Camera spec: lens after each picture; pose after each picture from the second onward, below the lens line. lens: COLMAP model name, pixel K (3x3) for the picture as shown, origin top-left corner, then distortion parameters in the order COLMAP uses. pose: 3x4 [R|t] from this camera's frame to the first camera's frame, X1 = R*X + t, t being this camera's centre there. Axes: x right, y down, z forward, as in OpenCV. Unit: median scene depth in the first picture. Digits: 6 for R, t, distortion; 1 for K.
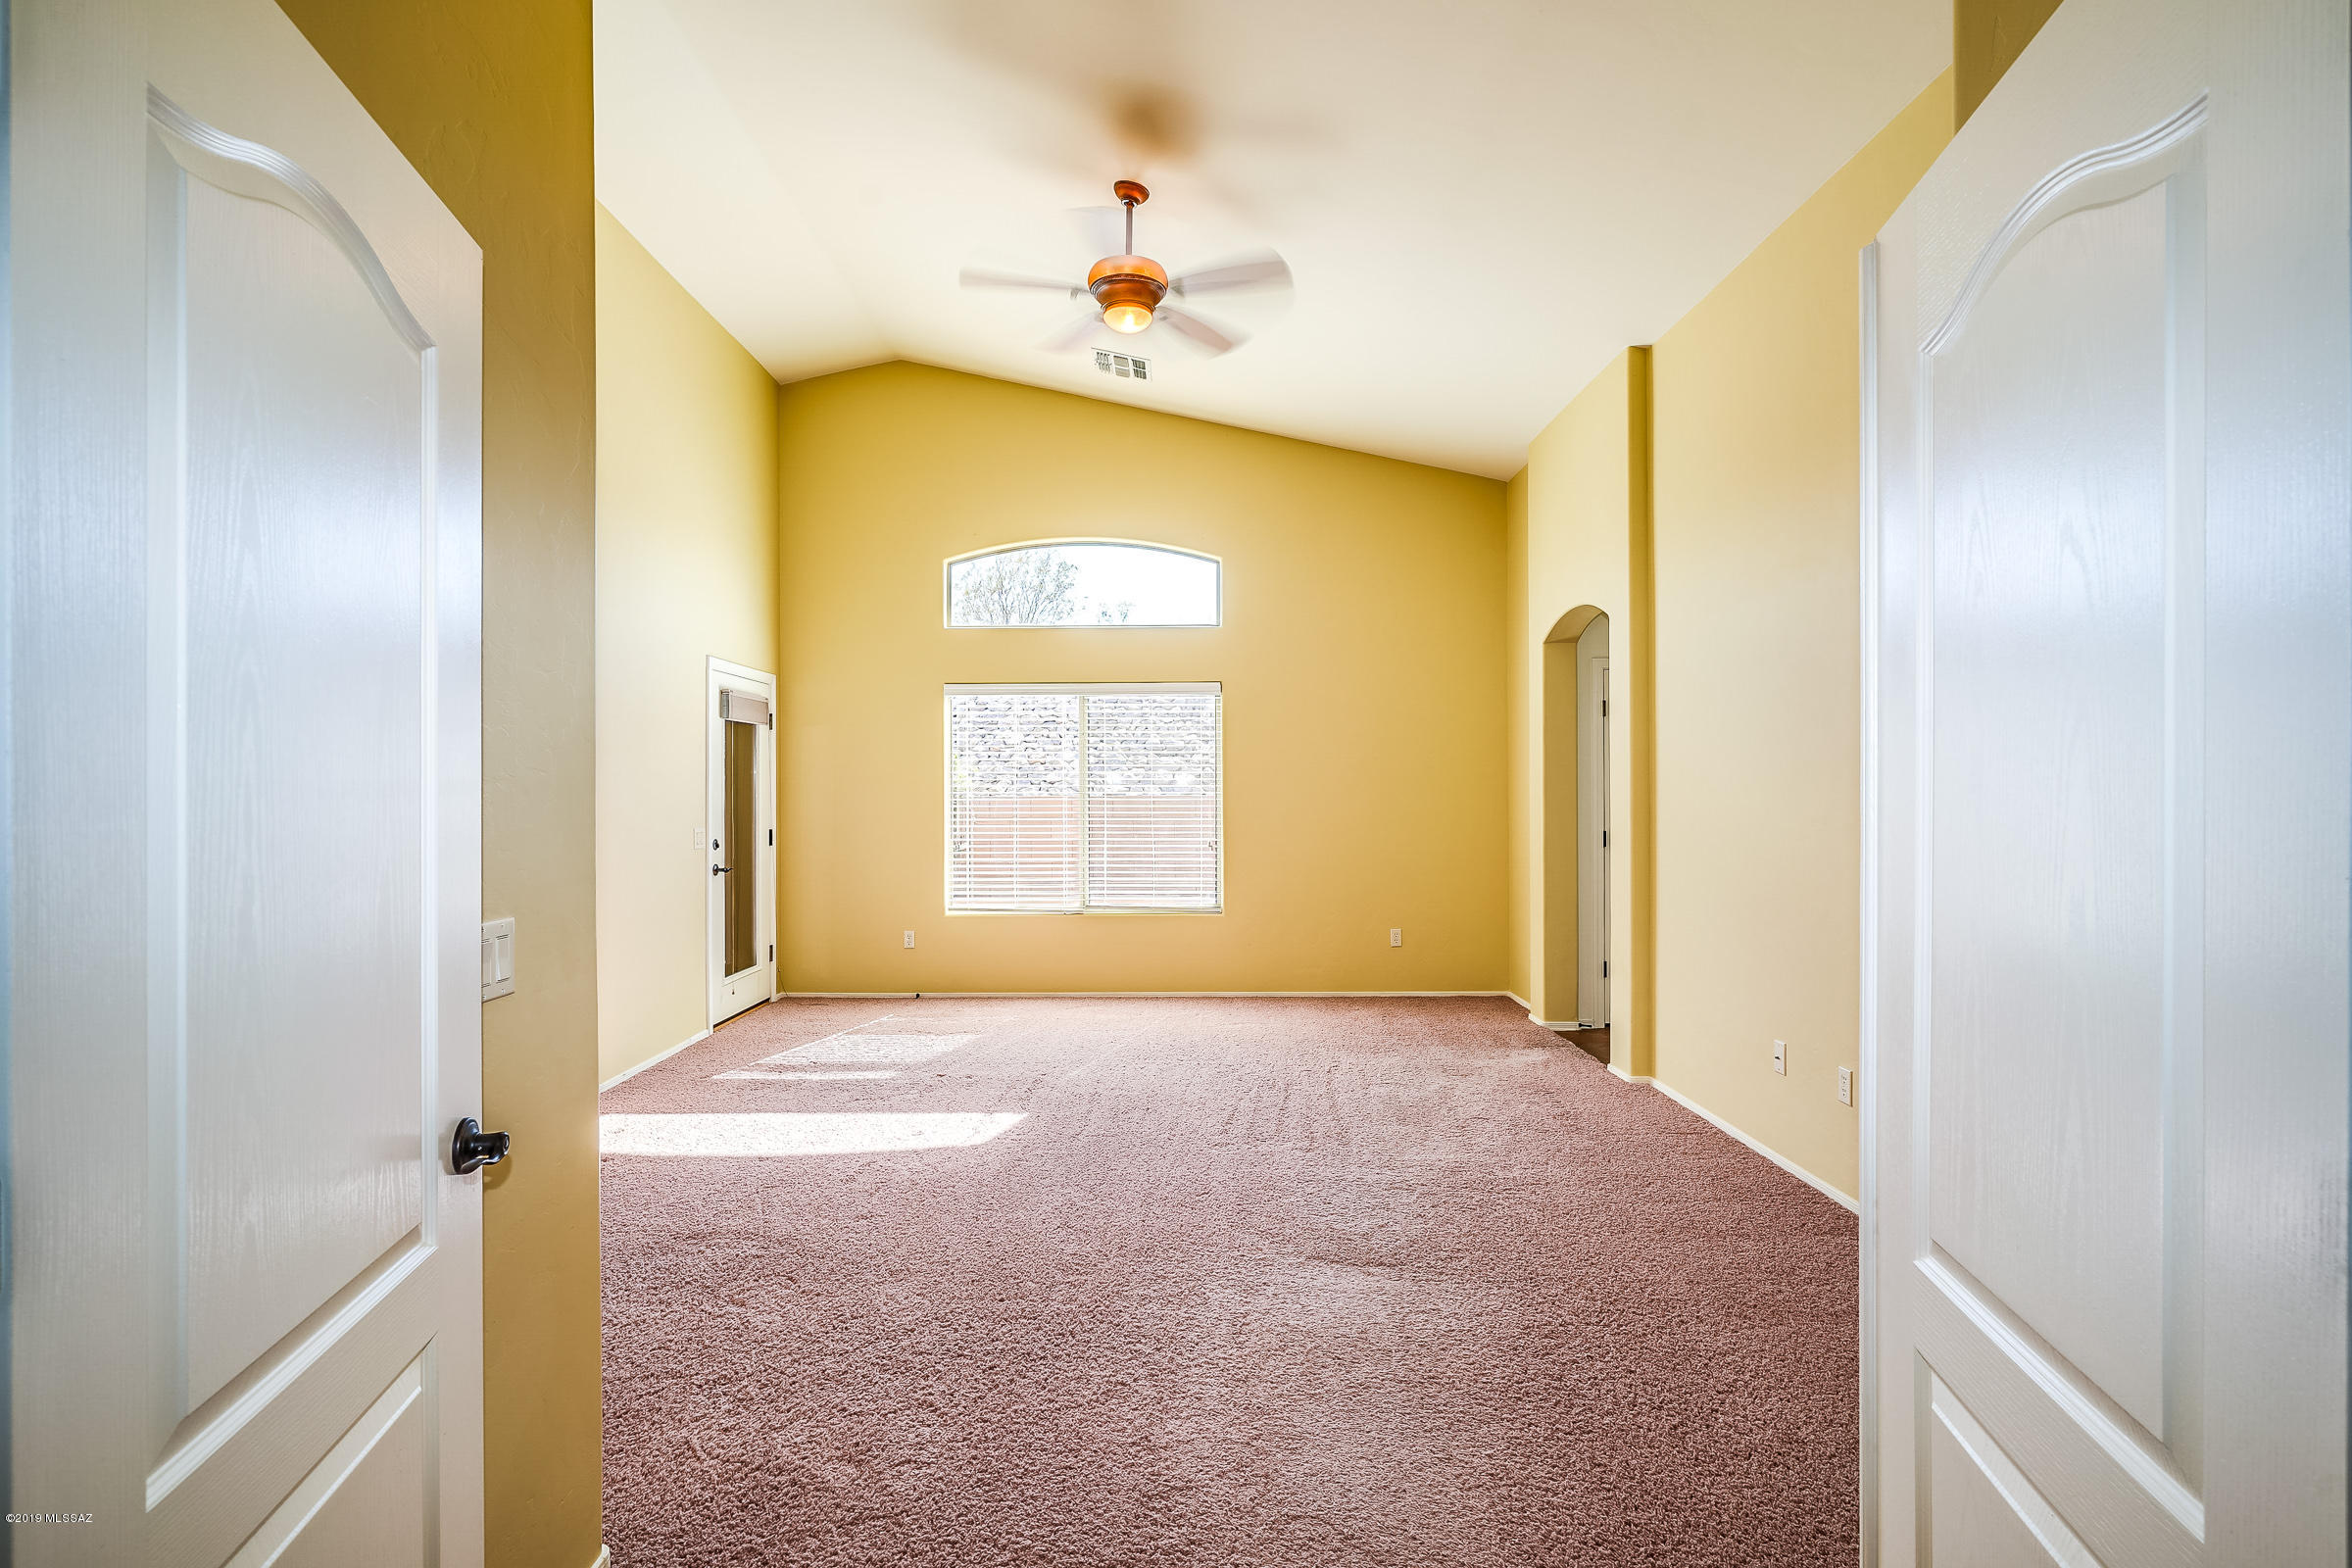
lens RADIAL K [[1141.2, 0, 1185.0], [0, 1141.2, 785.1], [0, 0, 1]] dist [-0.002712, -0.000318]
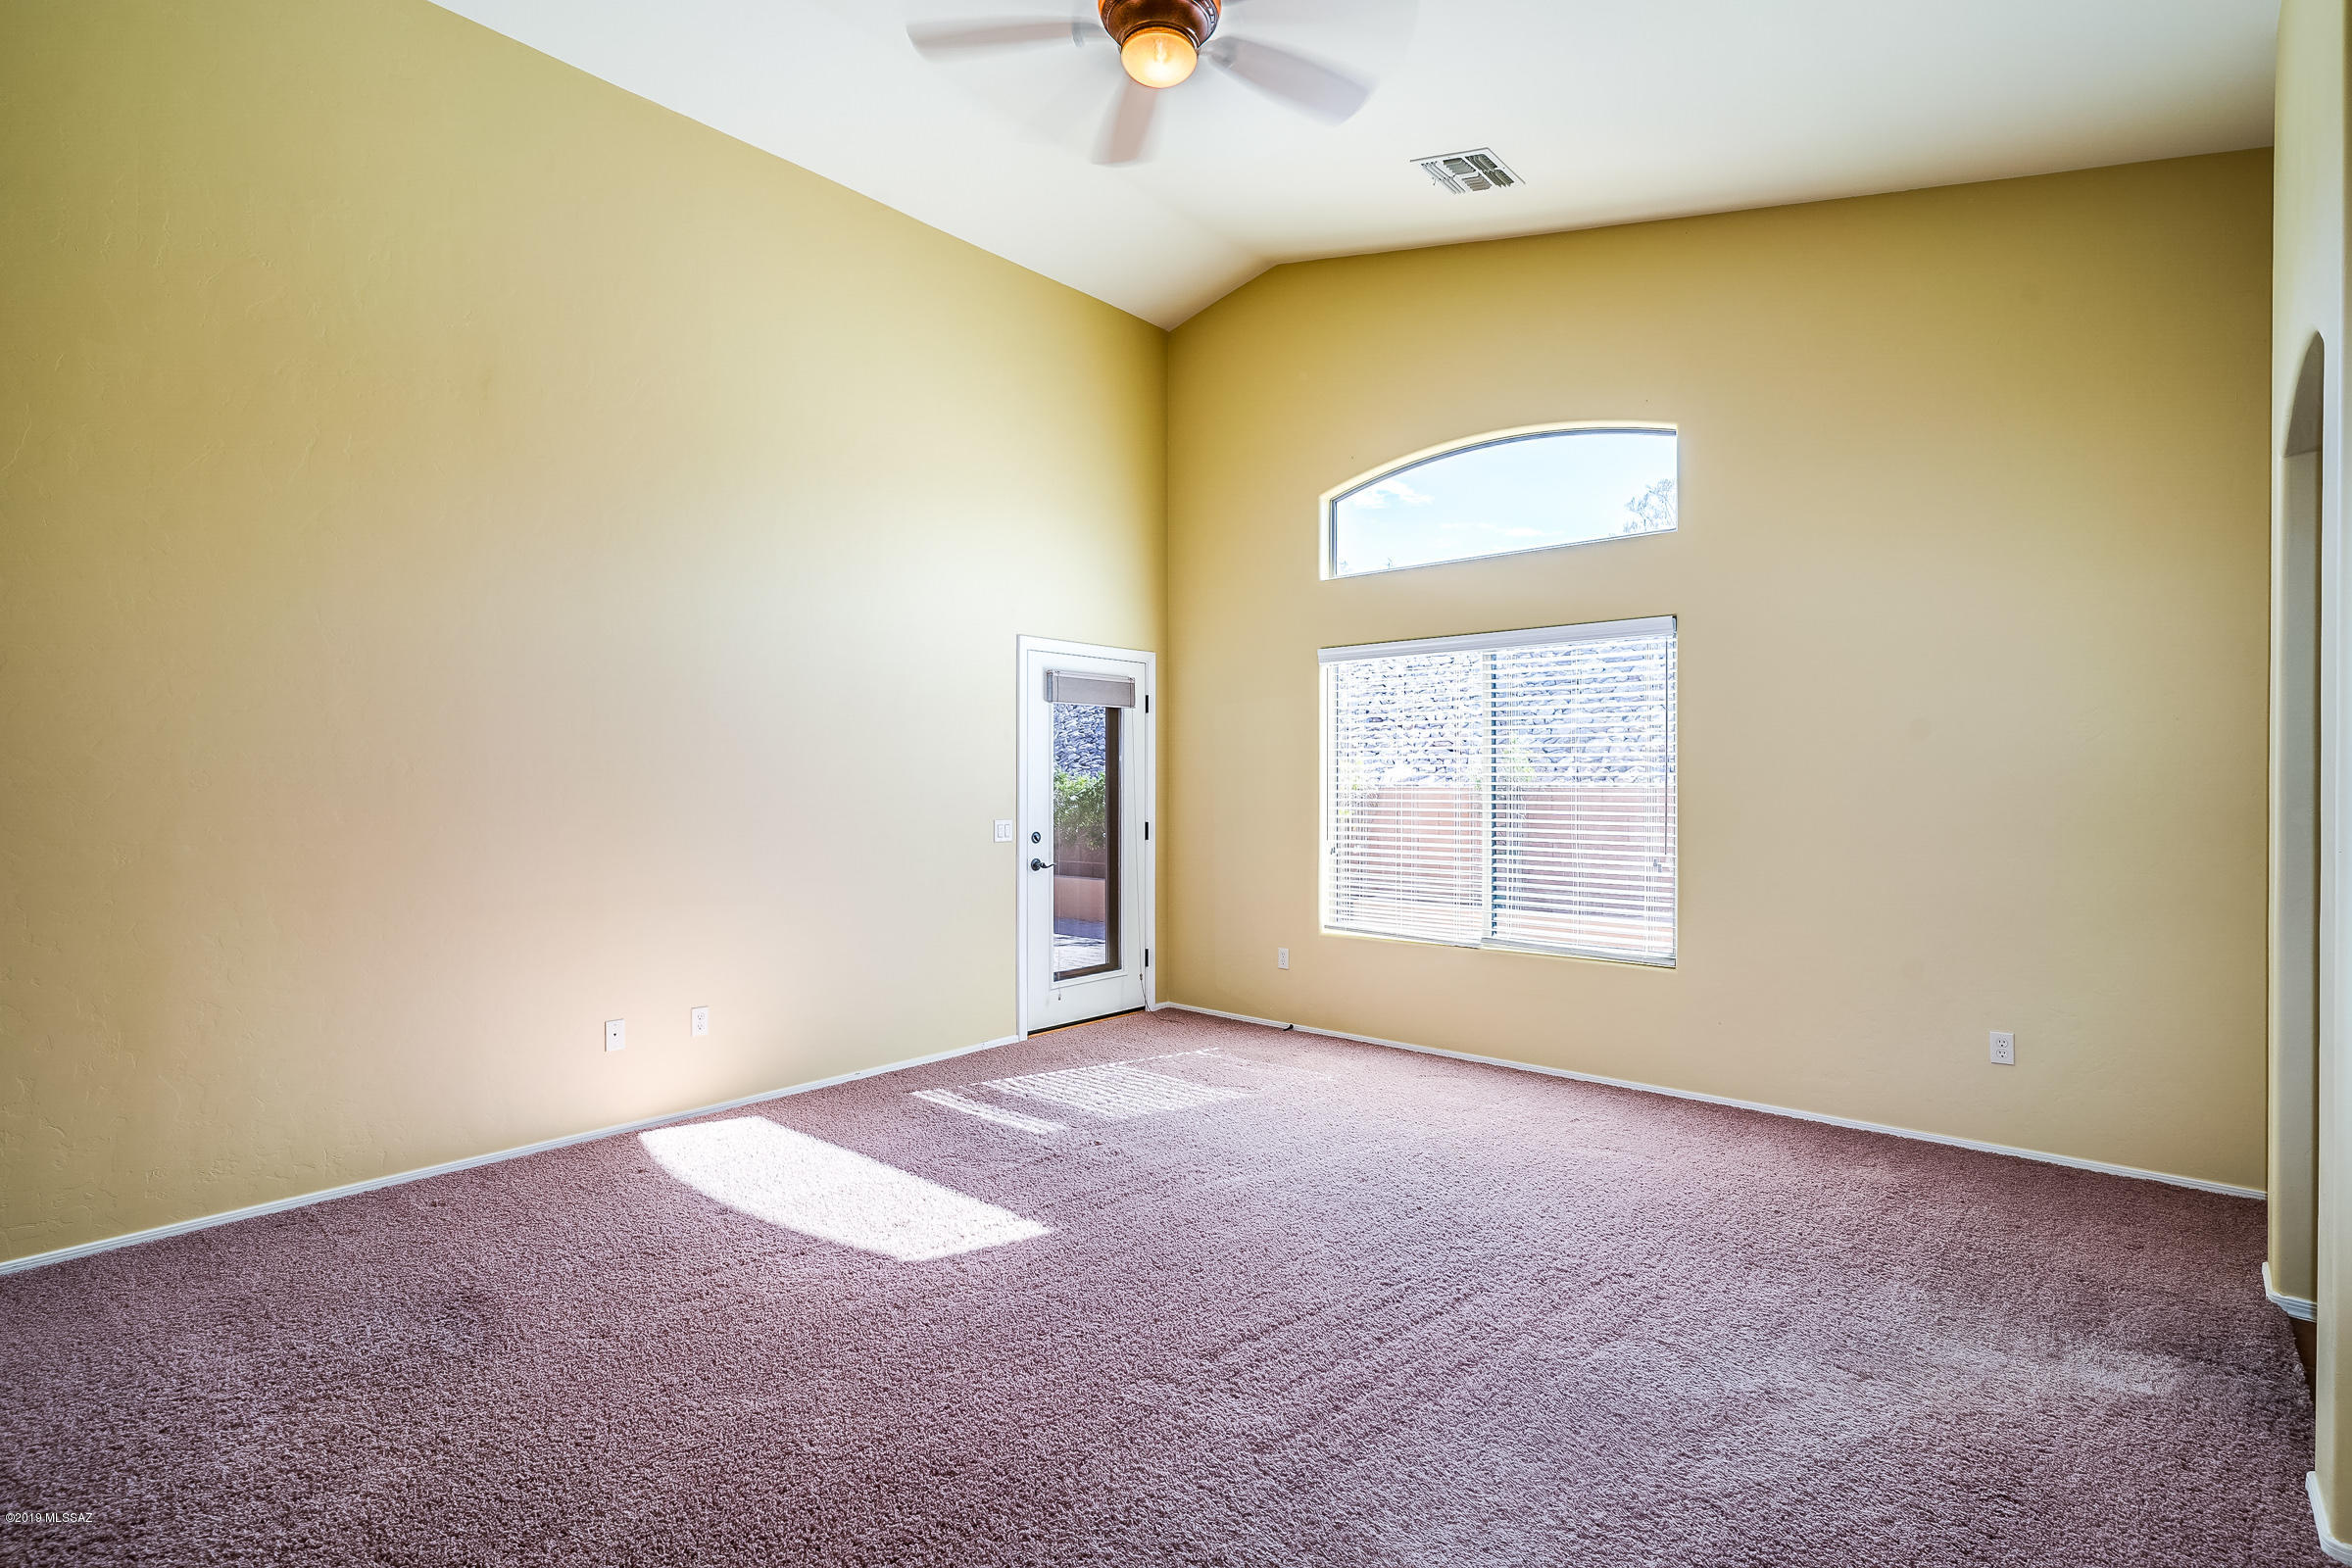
lens RADIAL K [[1141.2, 0, 1167.1], [0, 1141.2, 785.8], [0, 0, 1]] dist [-0.002712, -0.000318]
pose [[0.751408, 0.006947, -0.659802, 0.243958], [0.000854, 0.999933, 0.011502, -0.000537], [0.659838, -0.009206, 0.751352, 0.320022]]
